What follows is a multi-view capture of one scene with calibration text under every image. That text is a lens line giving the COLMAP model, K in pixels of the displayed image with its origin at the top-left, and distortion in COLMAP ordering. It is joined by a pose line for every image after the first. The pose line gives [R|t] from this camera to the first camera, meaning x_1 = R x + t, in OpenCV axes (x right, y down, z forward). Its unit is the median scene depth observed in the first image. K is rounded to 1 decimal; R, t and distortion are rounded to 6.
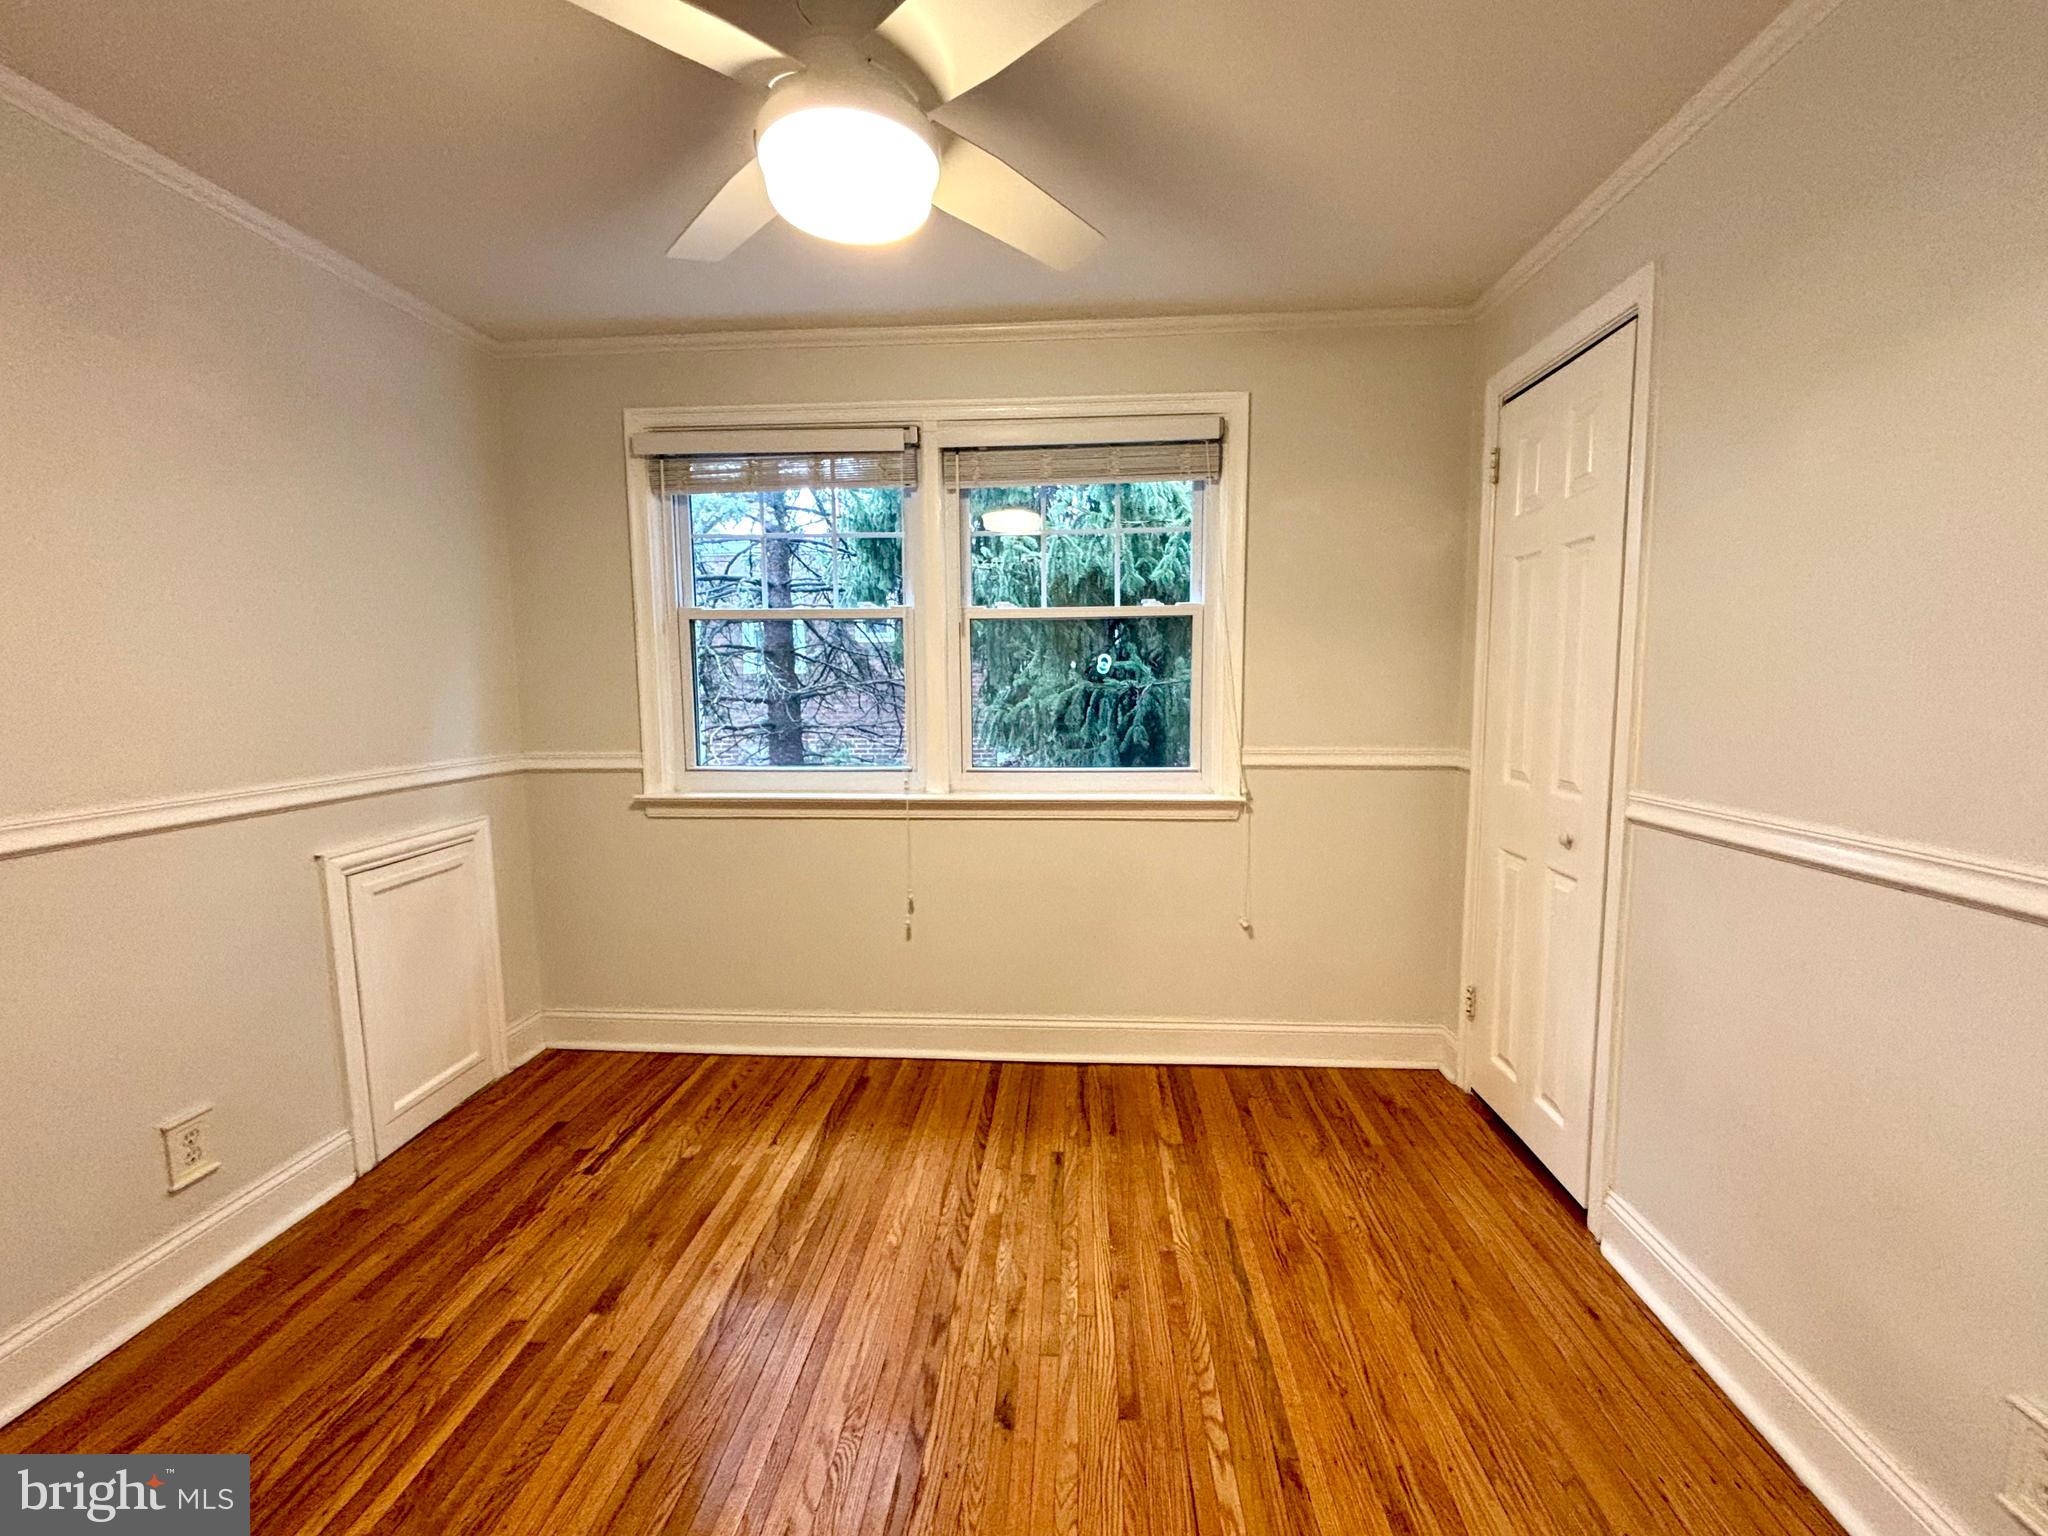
lens RADIAL K [[836.2, 0, 1025.2], [0, 836.2, 763.0], [0, 0, 1]] dist [0.014829, -0.000003]
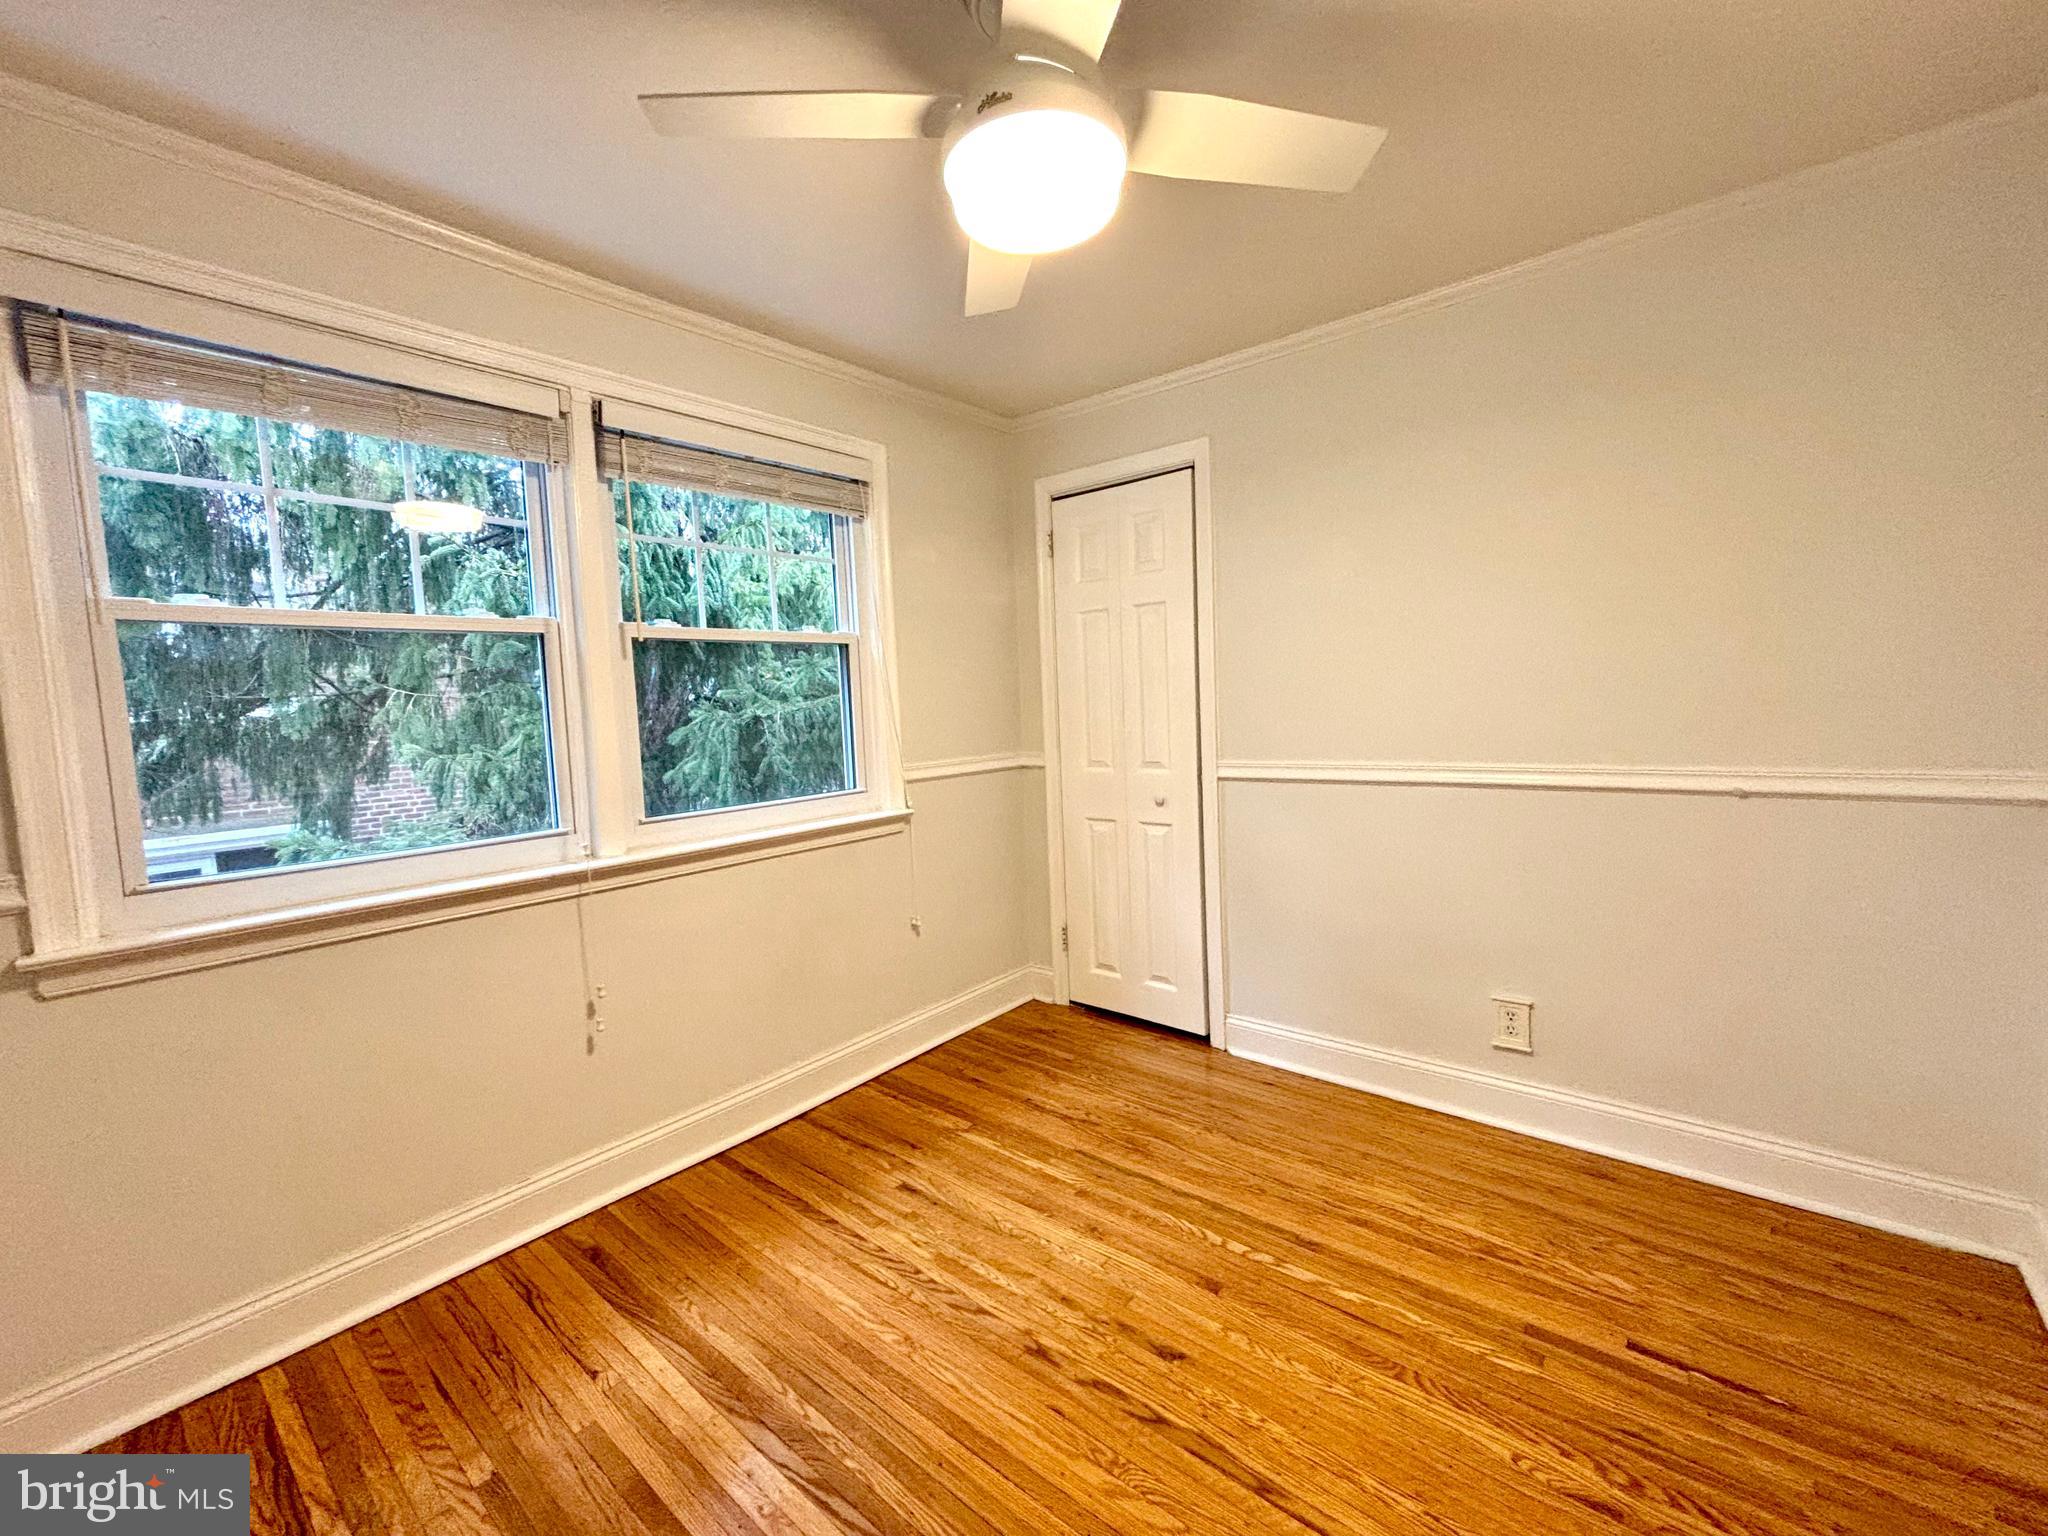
lens RADIAL K [[798.8, 0, 1024.0], [0, 798.8, 768.0], [0, 0, 1]] dist [0.014323, 0.000206]
pose [[0.625043, -0.088408, 0.775567, -0.586139], [0.114423, 0.993210, 0.021003, -0.023797], [-0.772158, 0.075615, 0.630915, 0.275729]]
